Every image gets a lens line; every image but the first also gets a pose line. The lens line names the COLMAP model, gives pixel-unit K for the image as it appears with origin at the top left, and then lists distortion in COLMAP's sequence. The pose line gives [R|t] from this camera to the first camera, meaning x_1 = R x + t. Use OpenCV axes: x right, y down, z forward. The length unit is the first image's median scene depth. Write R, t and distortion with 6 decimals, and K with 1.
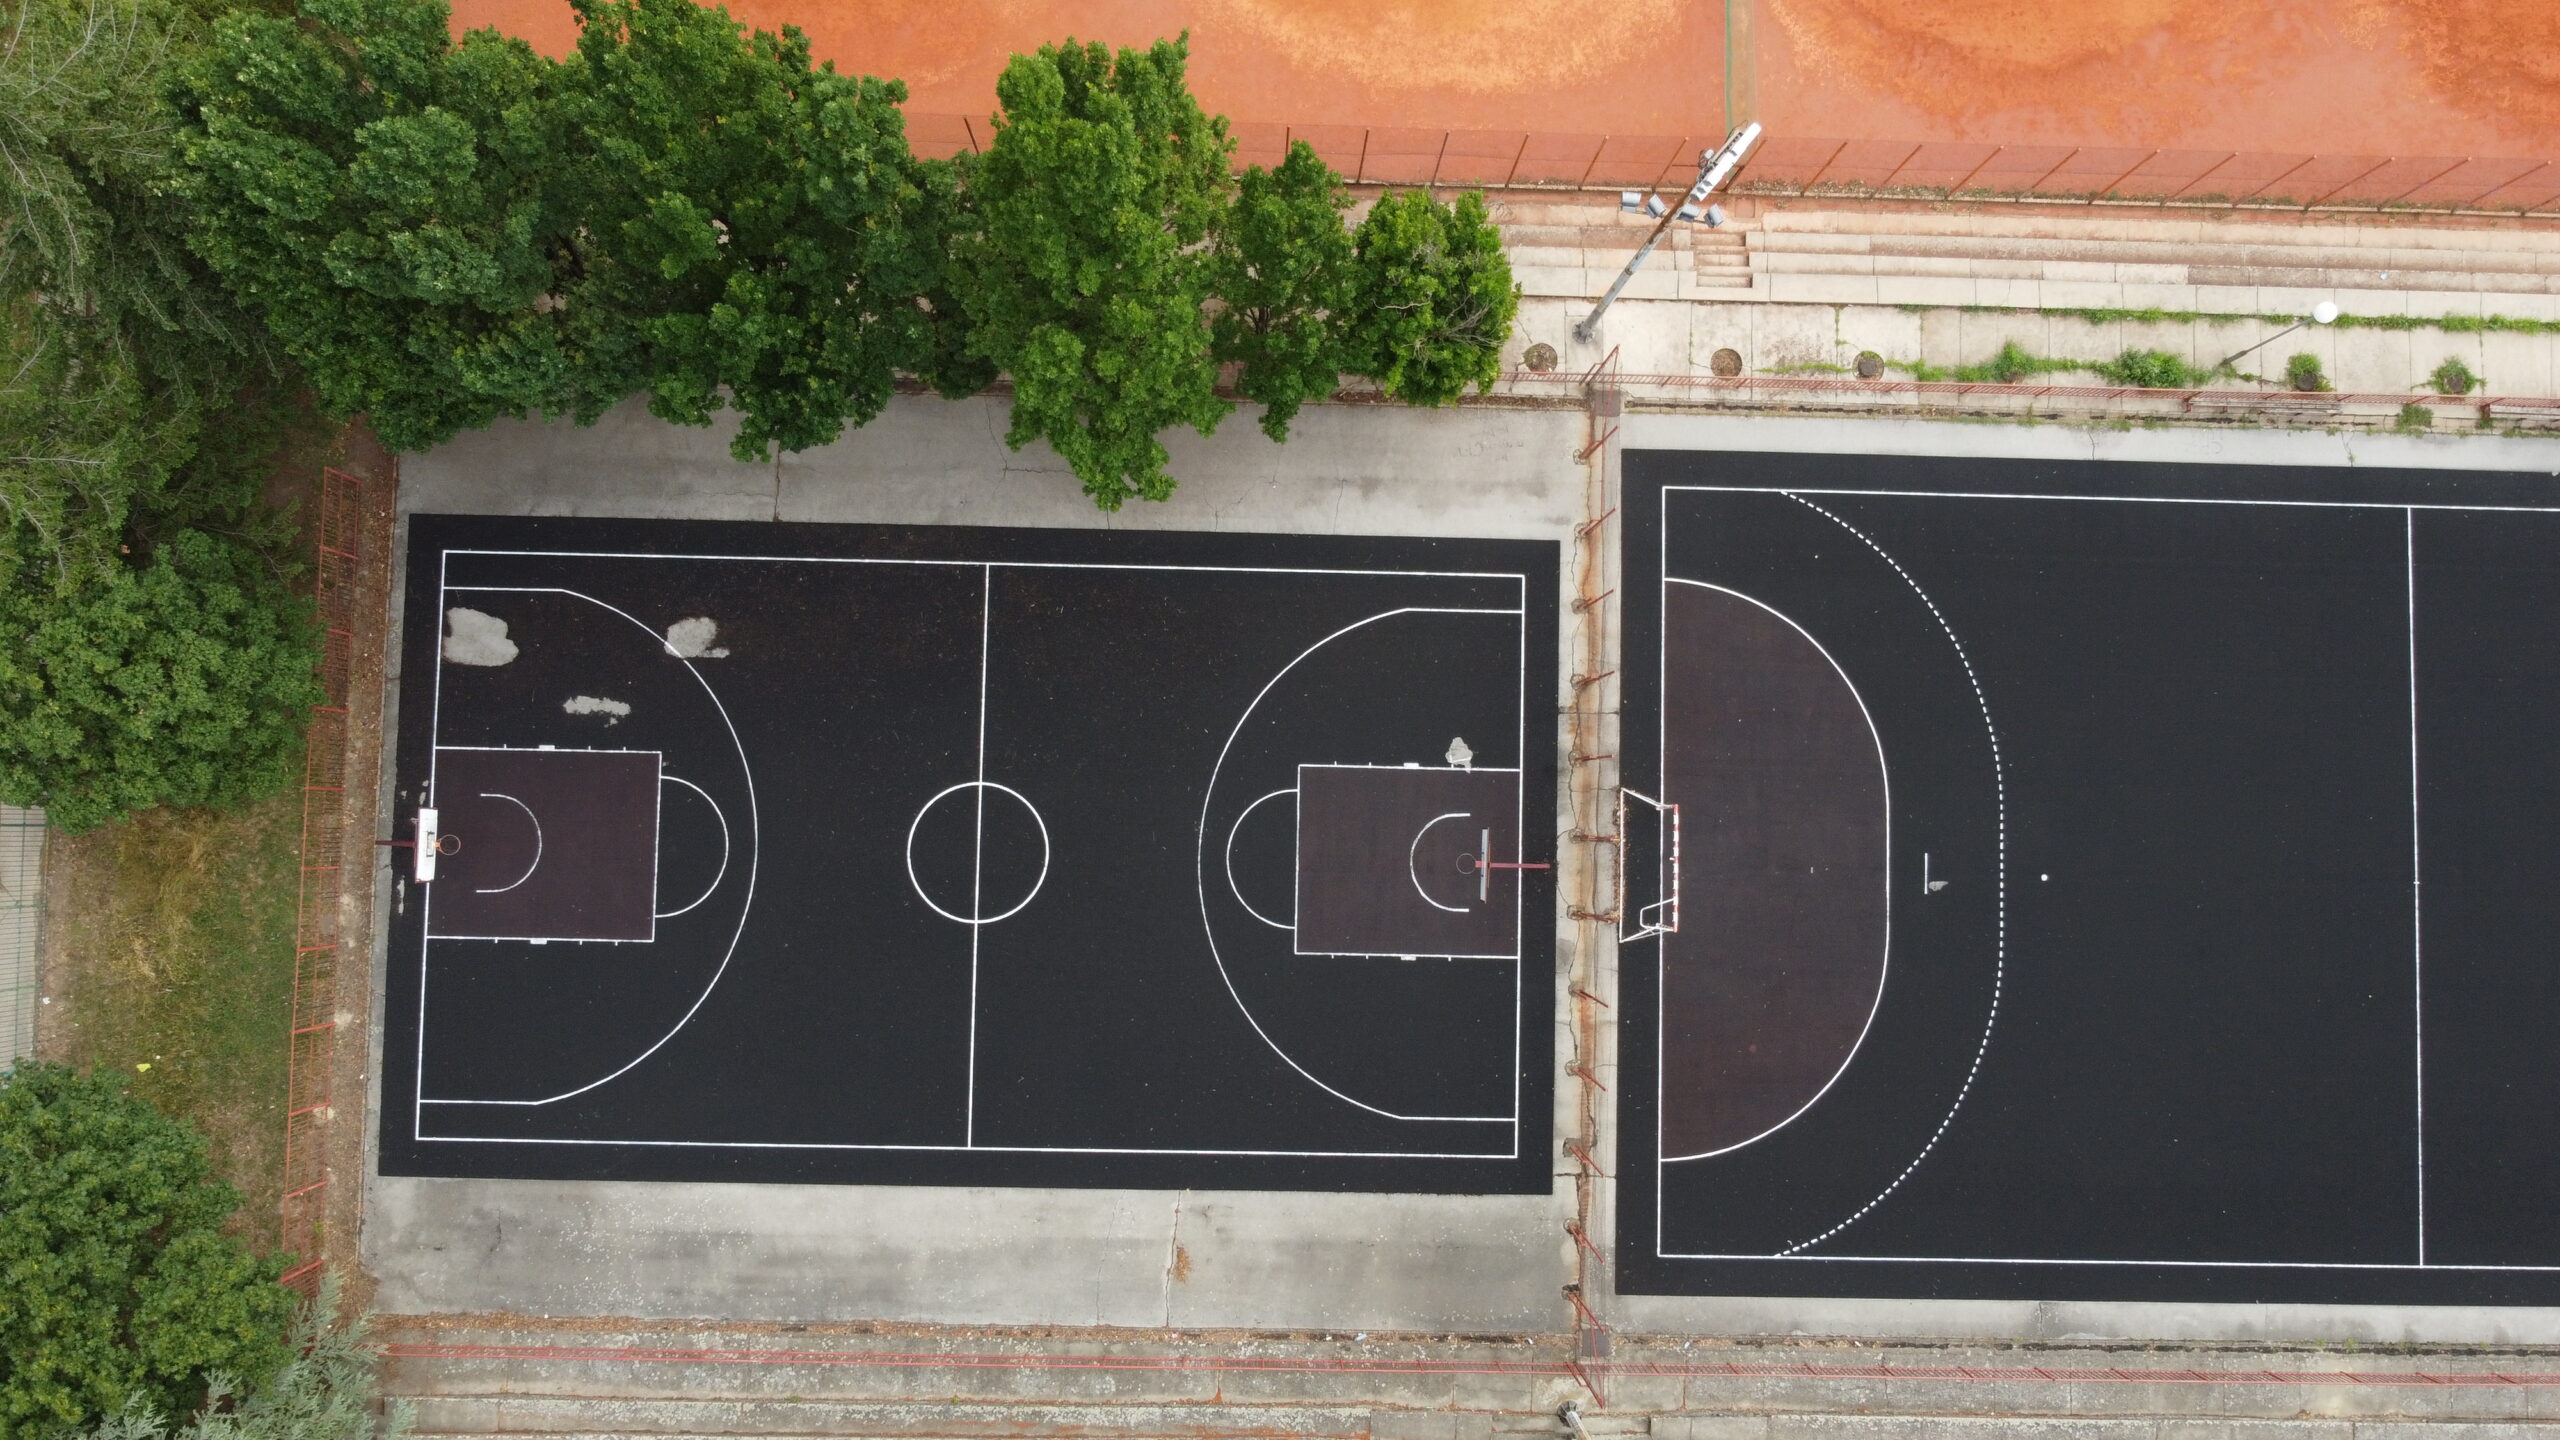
lens RADIAL K [[1814.1, 0, 1284.6], [0, 1814.1, 726.5], [0, 0, 1]] dist [0.003749, -0.007010]
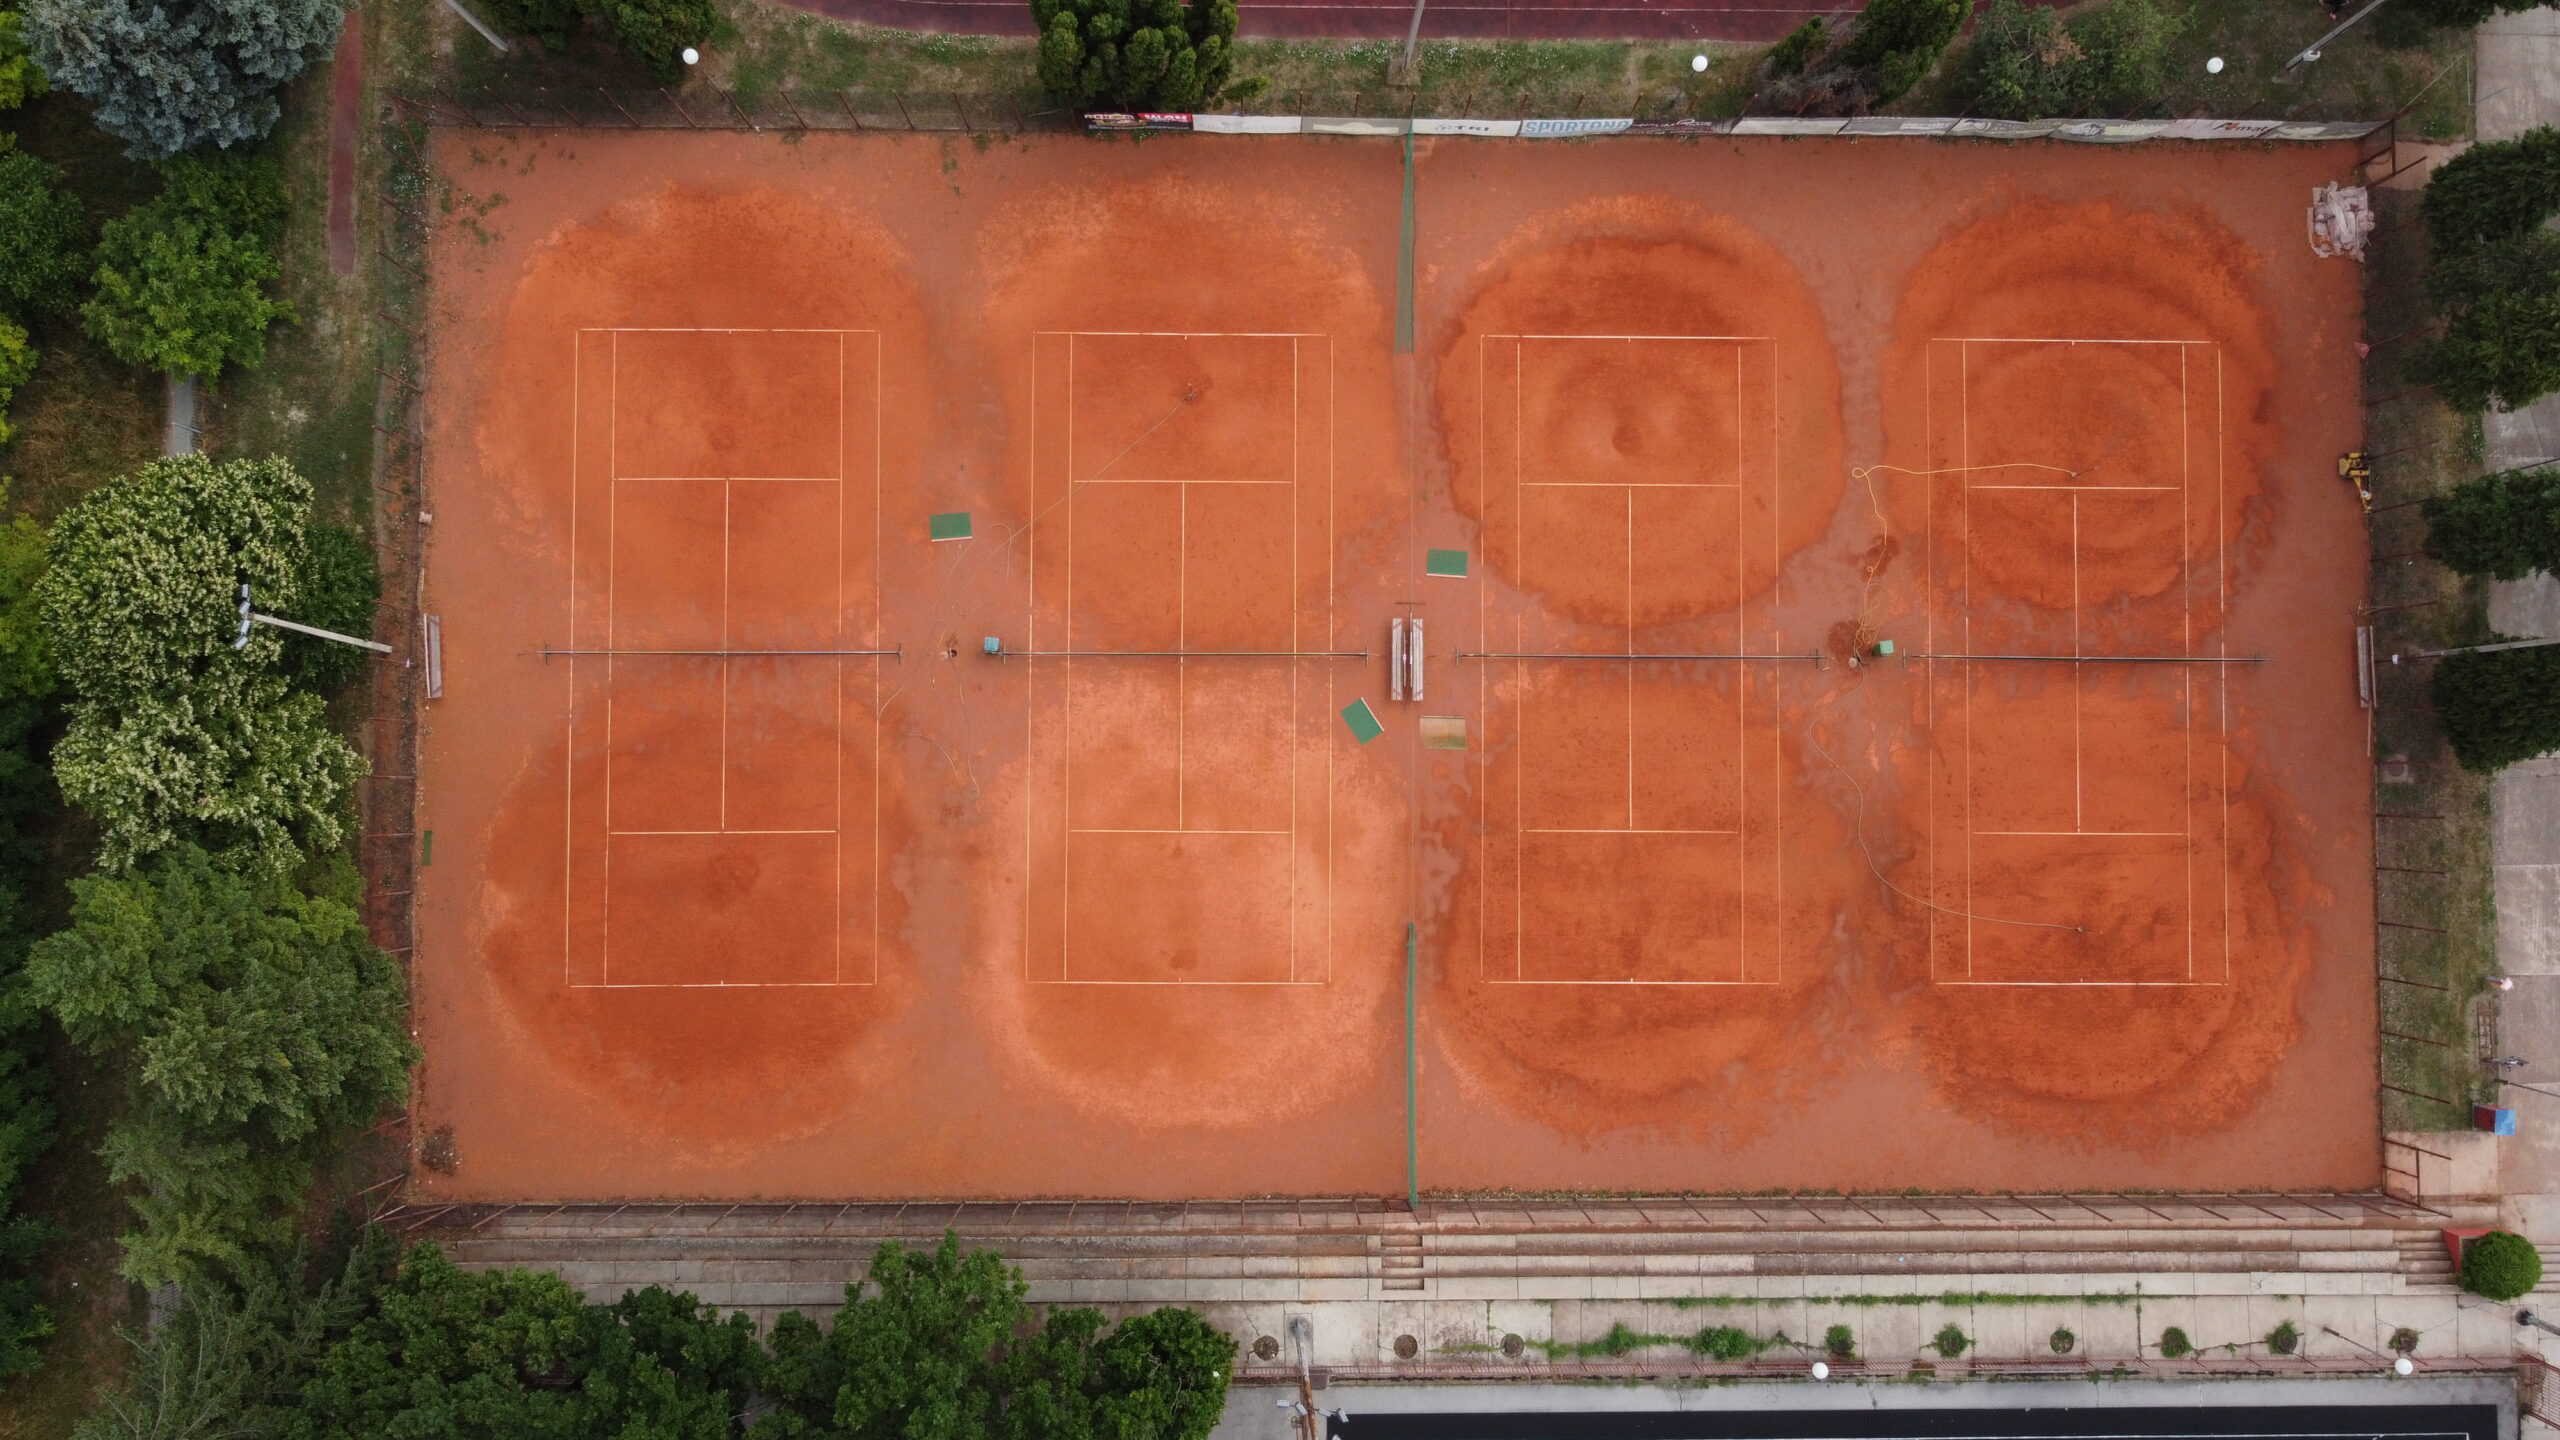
lens RADIAL K [[1783.6, 0, 1286.2], [0, 1783.6, 699.7], [0, 0, 1]] dist [-0.007176, 0.003035]
pose [[0.999797, -0.020112, -0.001536, 0.167218], [0.020140, 0.999568, 0.021400, -0.707391], [0.001105, -0.021427, 0.999770, -0.303925]]
